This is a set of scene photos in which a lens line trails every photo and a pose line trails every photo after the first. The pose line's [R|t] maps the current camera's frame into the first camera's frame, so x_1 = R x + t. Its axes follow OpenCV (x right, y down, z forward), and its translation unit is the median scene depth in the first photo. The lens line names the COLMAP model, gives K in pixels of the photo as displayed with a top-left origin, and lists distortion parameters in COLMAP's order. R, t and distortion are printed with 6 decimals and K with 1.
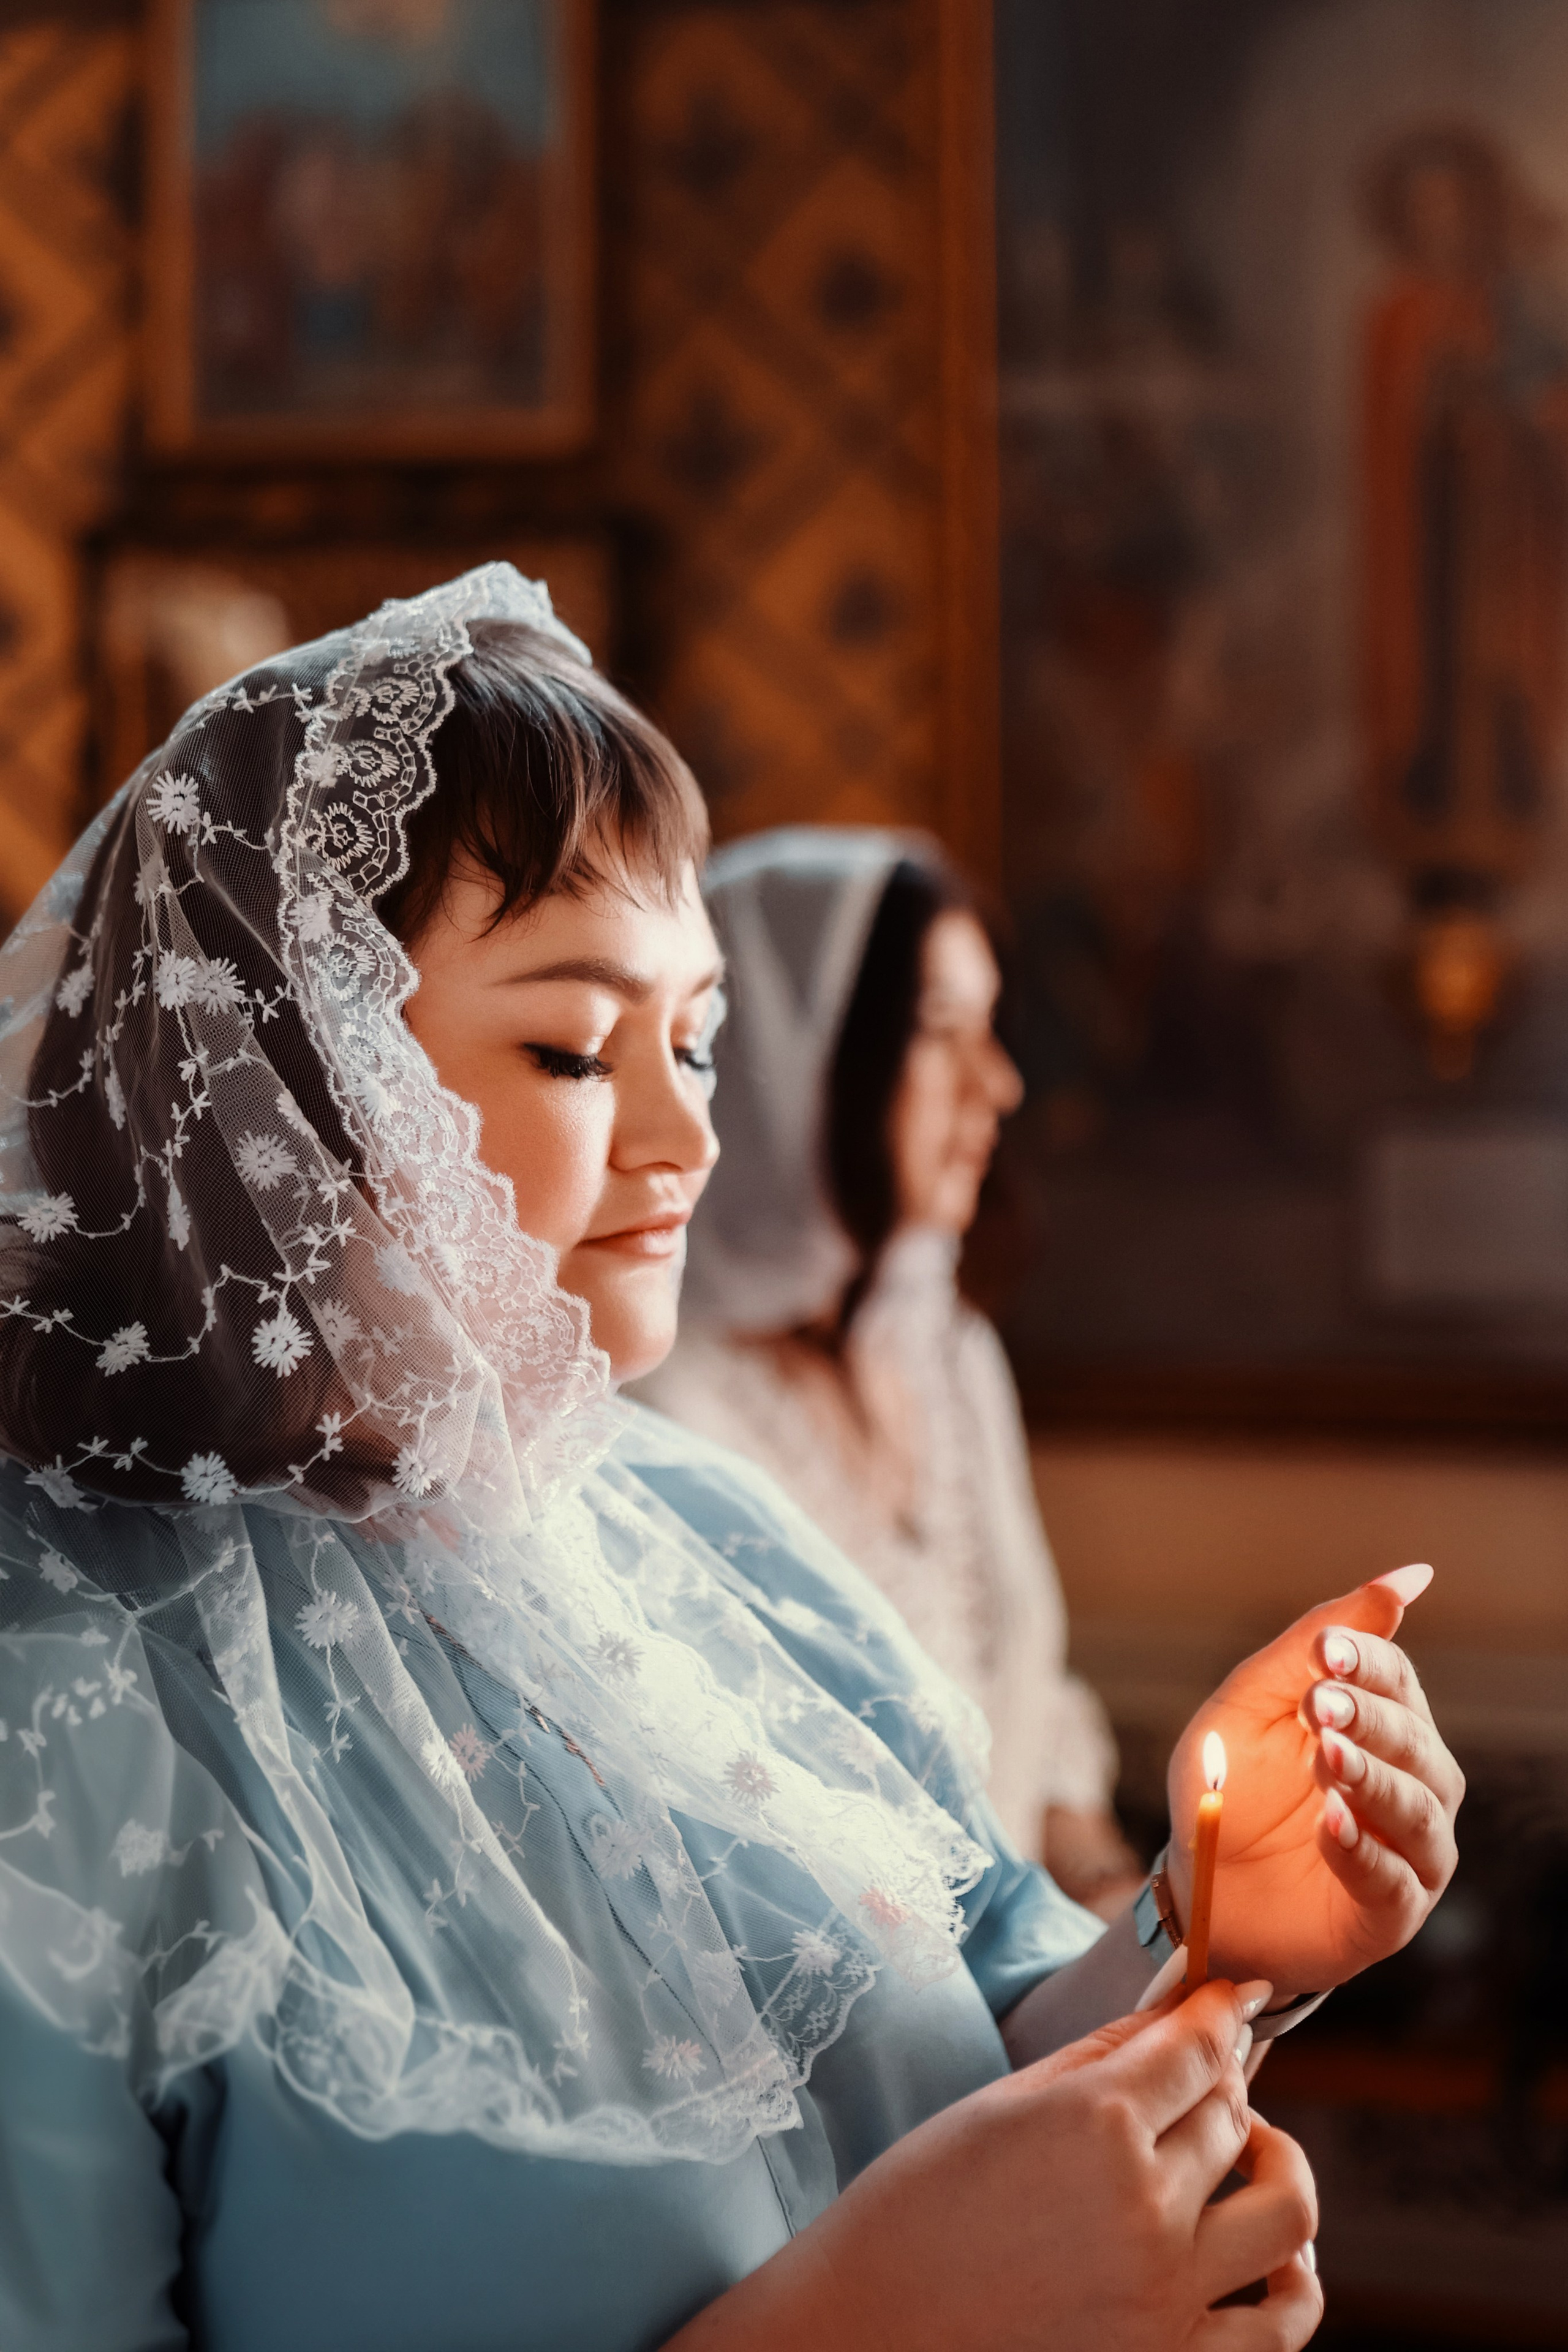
lens RADIAL K [[2368.5, 0, 661.1], [0, 2368.5, 1174.9], [0, 0, 1]] dist [-0.000479, 0.002825]
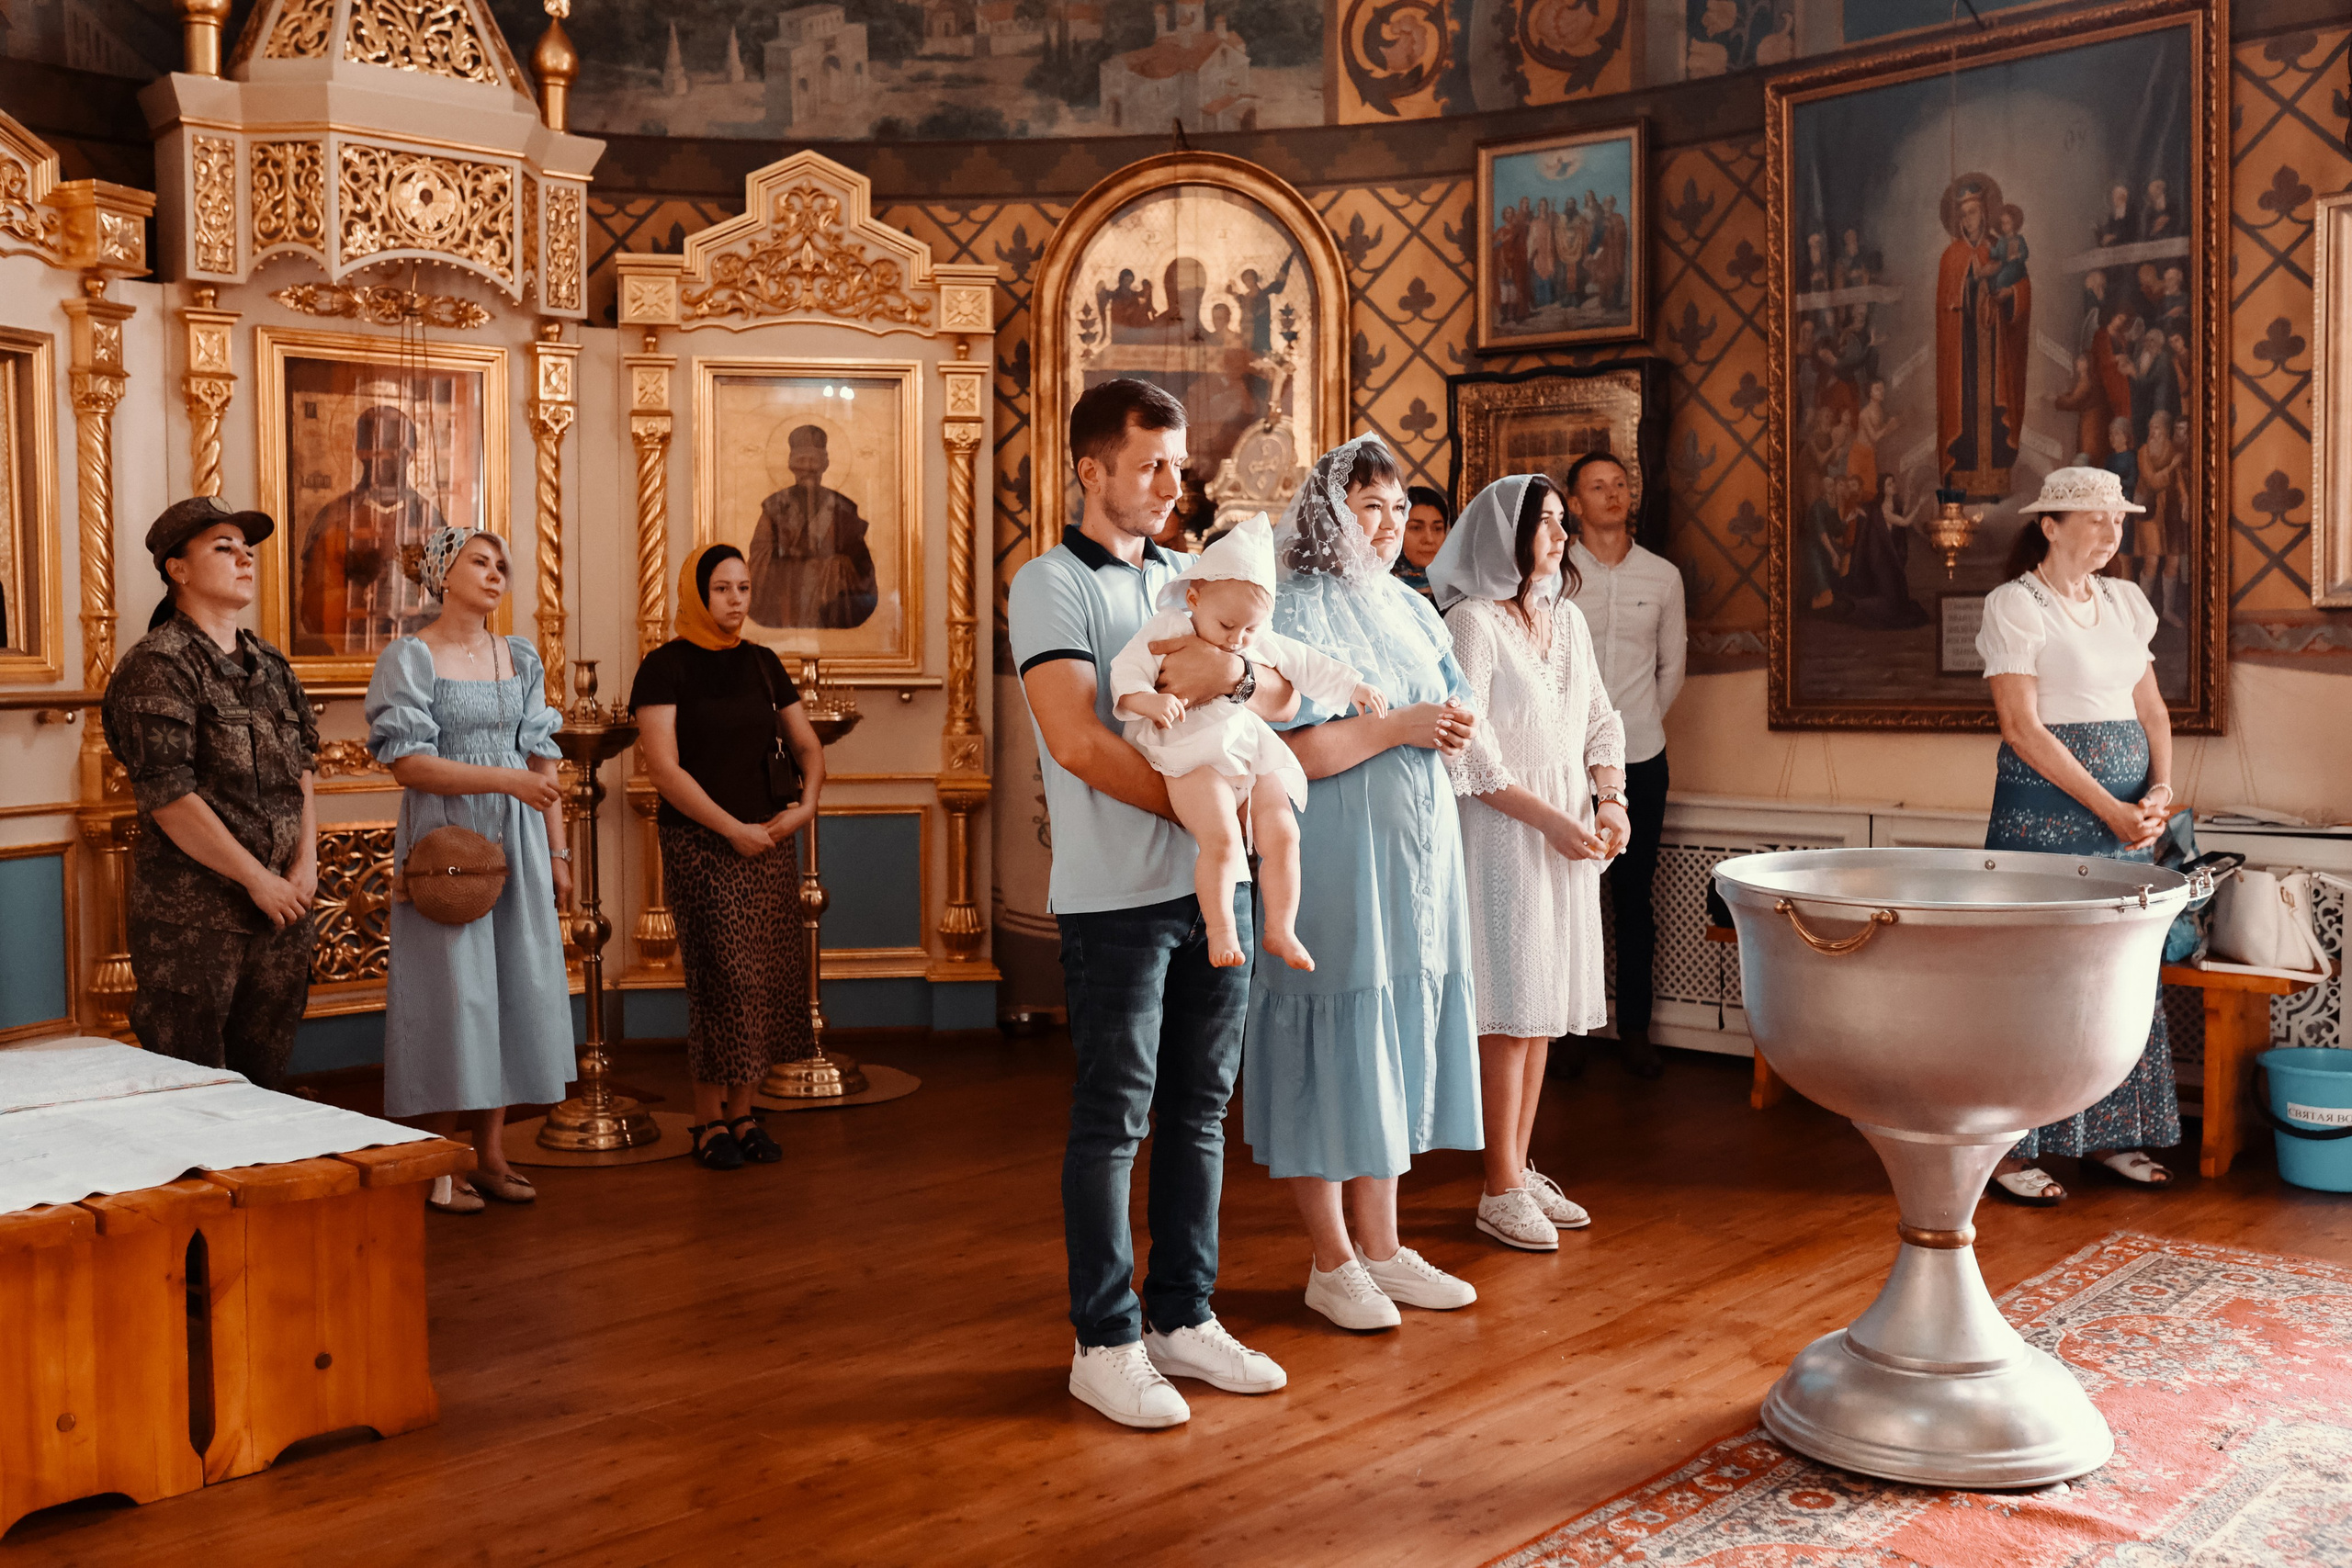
lens RADIAL K [[2368.3, 0, 1176.0], [0, 2368.3, 784.0], [0, 0, 1]] dist [-0.000479, 0.002825]
pose [[0.884607, -0.001020, -0.466337, 1.425055], [-0.023699, 0.998607, -0.047140, 0.580433], [0.465736, 0.052752, 0.883350, -2.804899]]
